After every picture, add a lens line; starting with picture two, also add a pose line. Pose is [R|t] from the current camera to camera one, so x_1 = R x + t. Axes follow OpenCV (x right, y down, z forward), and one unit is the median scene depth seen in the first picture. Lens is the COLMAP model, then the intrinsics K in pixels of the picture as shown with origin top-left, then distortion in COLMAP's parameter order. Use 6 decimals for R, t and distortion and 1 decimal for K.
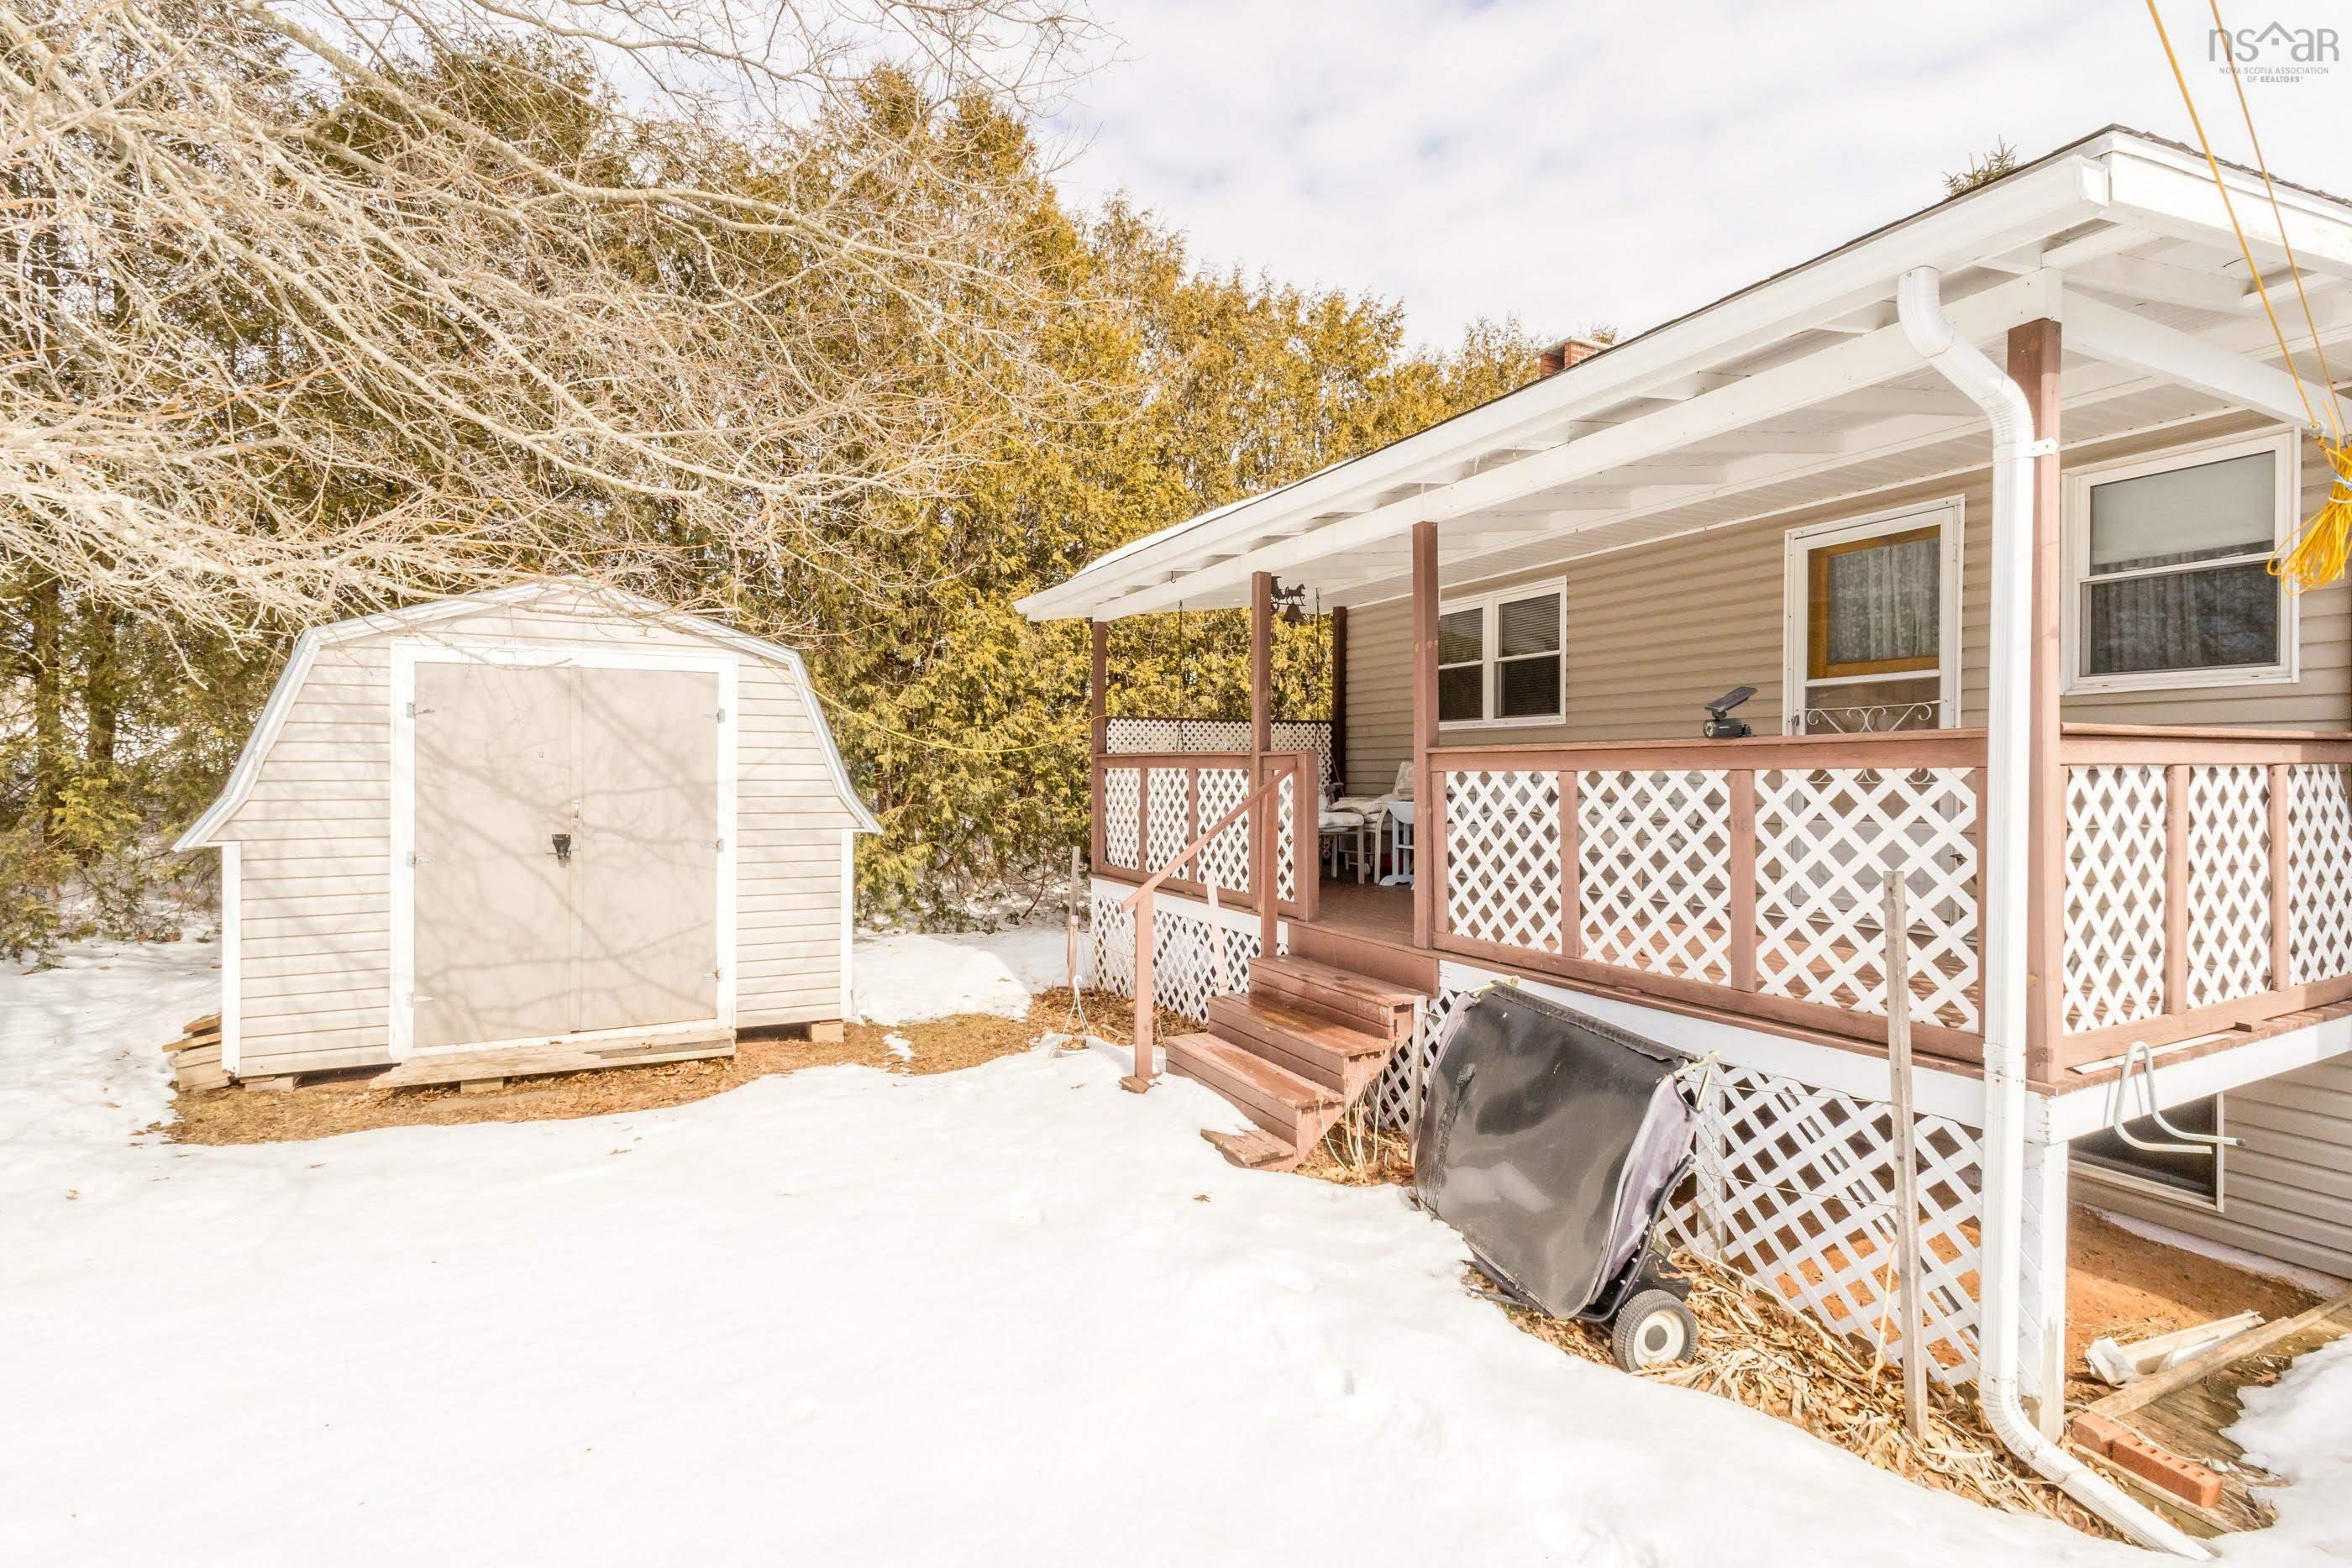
lens RADIAL K [[1046.1, 0, 1122.7], [0, 1046.1, 779.2], [0, 0, 1]] dist [0.001331, 0.015493]
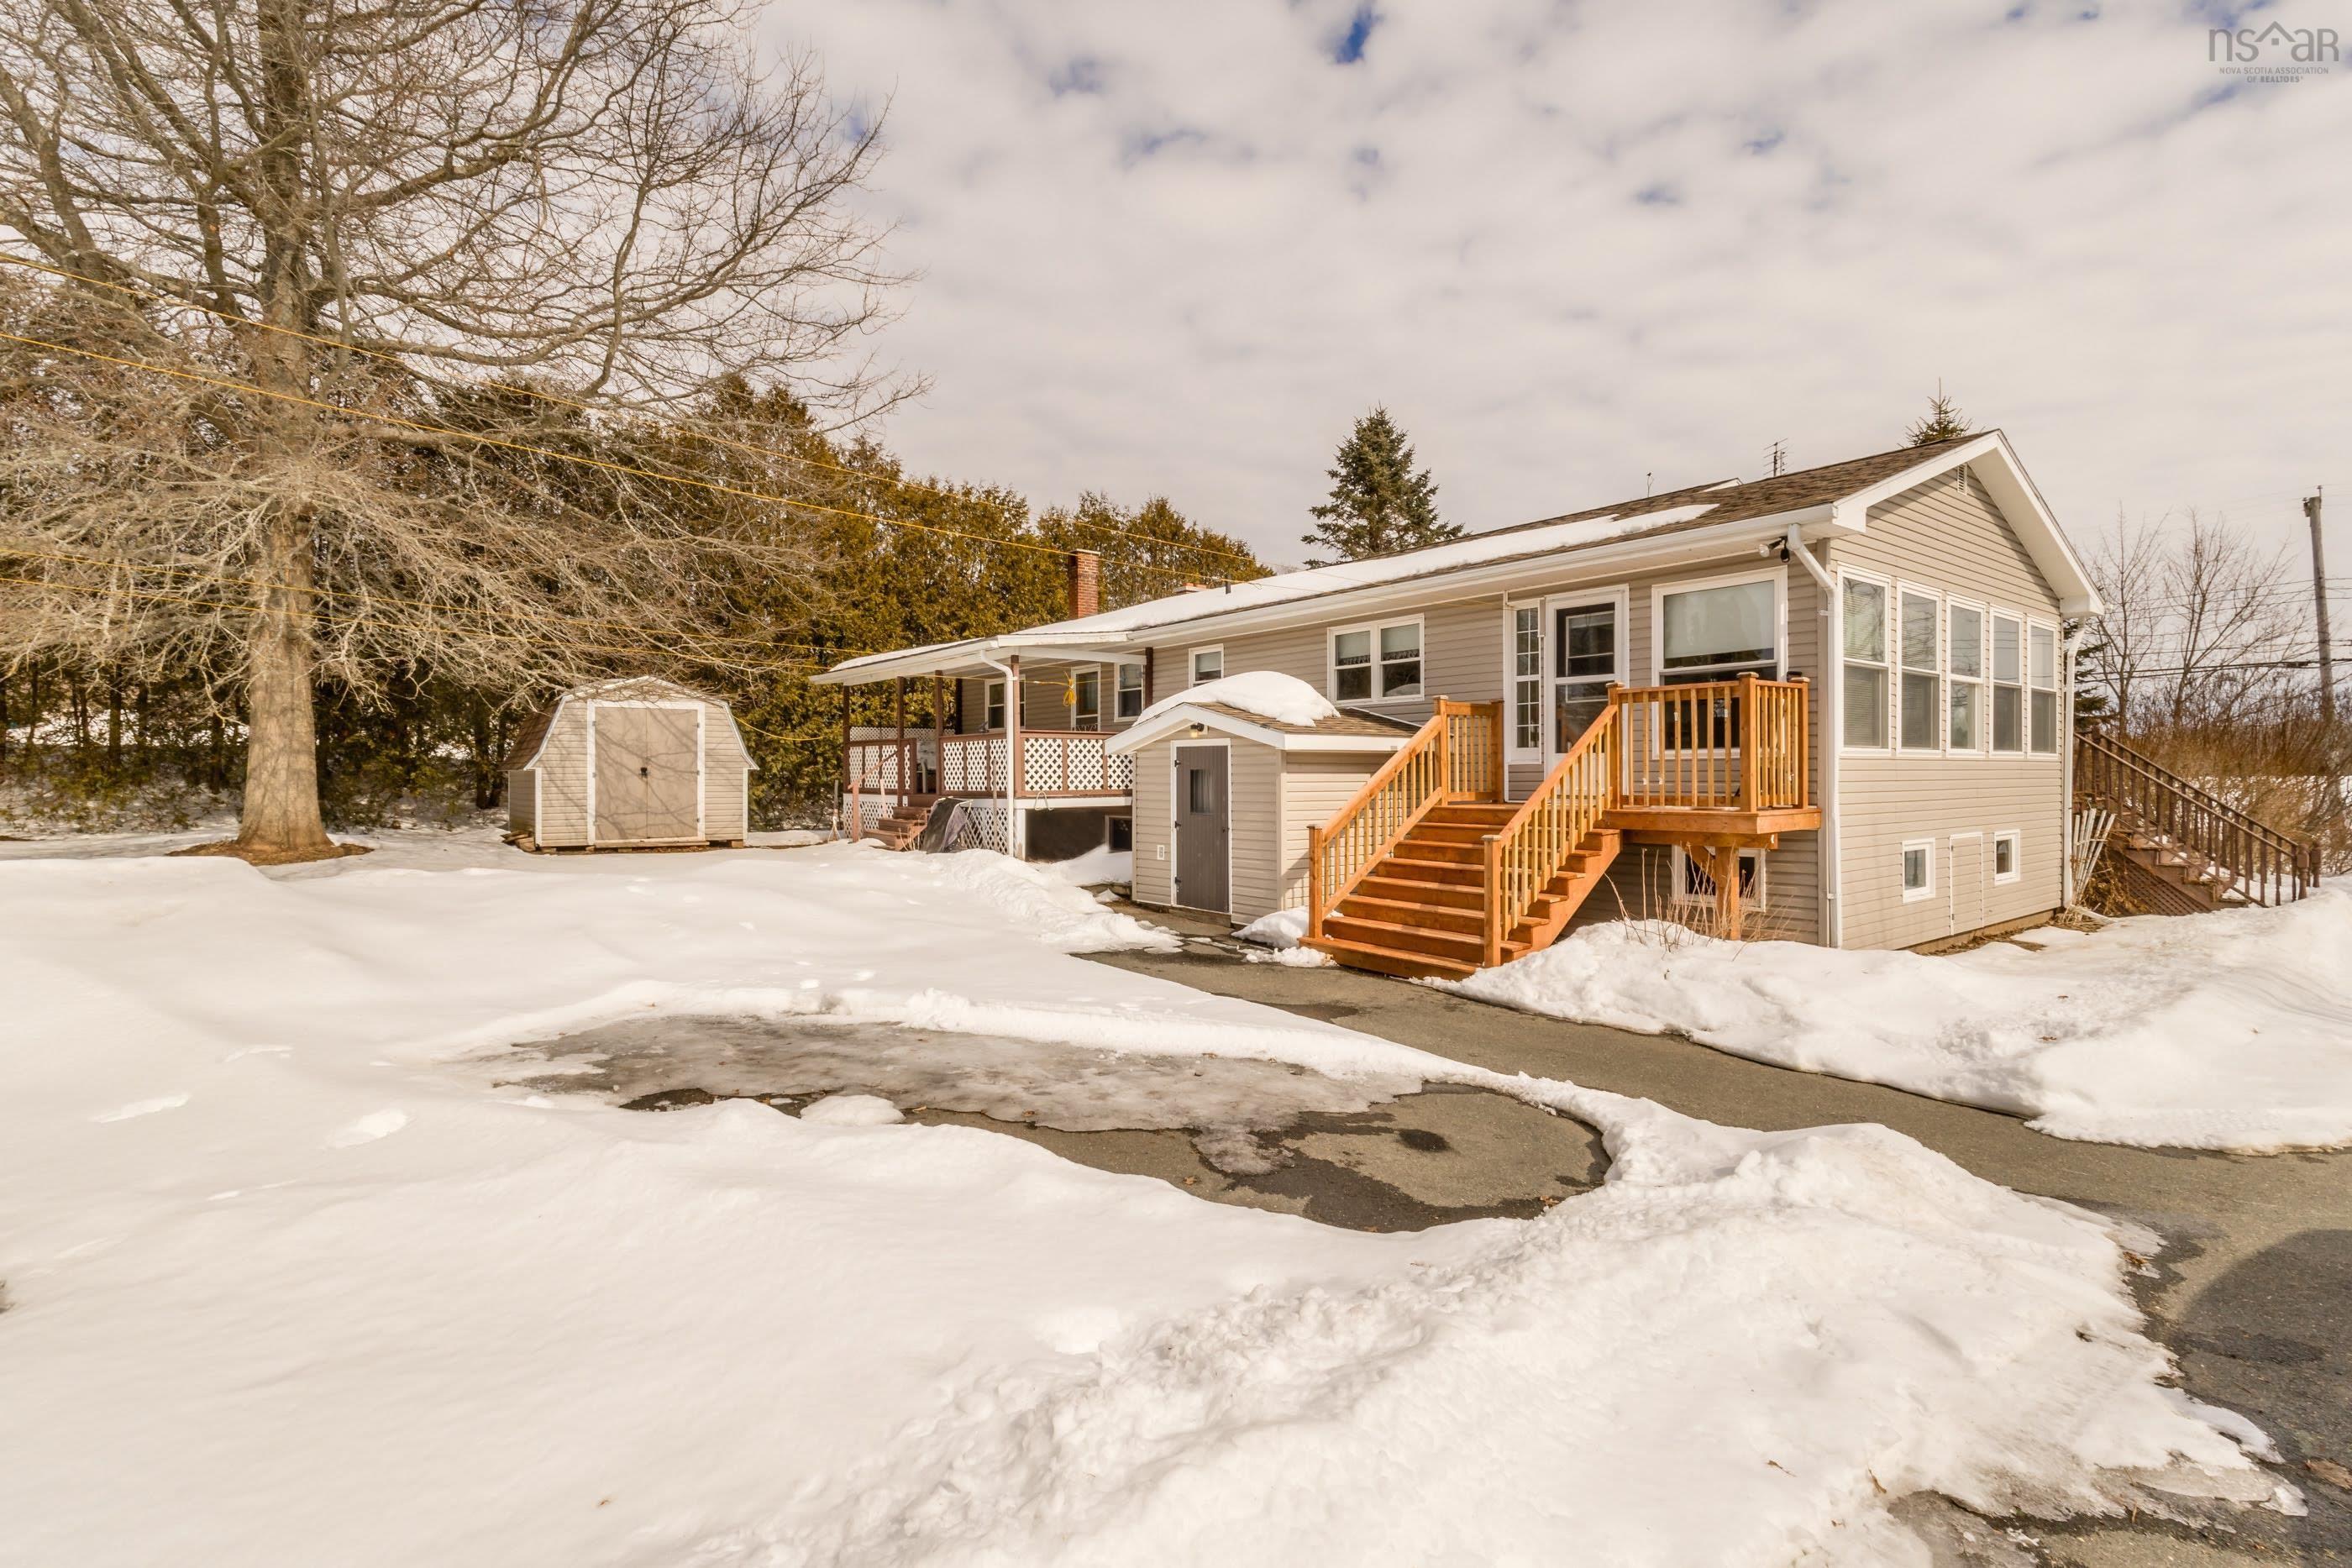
lens RADIAL K [[1092.8, 0, 1121.1], [0, 1092.8, 811.9], [0, 0, 1]] dist [0.003399, 0.001115]
pose [[0.982904, -0.010789, 0.183802, 0.170417], [0.006619, 0.999707, 0.023287, 0.105228], [-0.183999, -0.021673, 0.982687, -1.989807]]
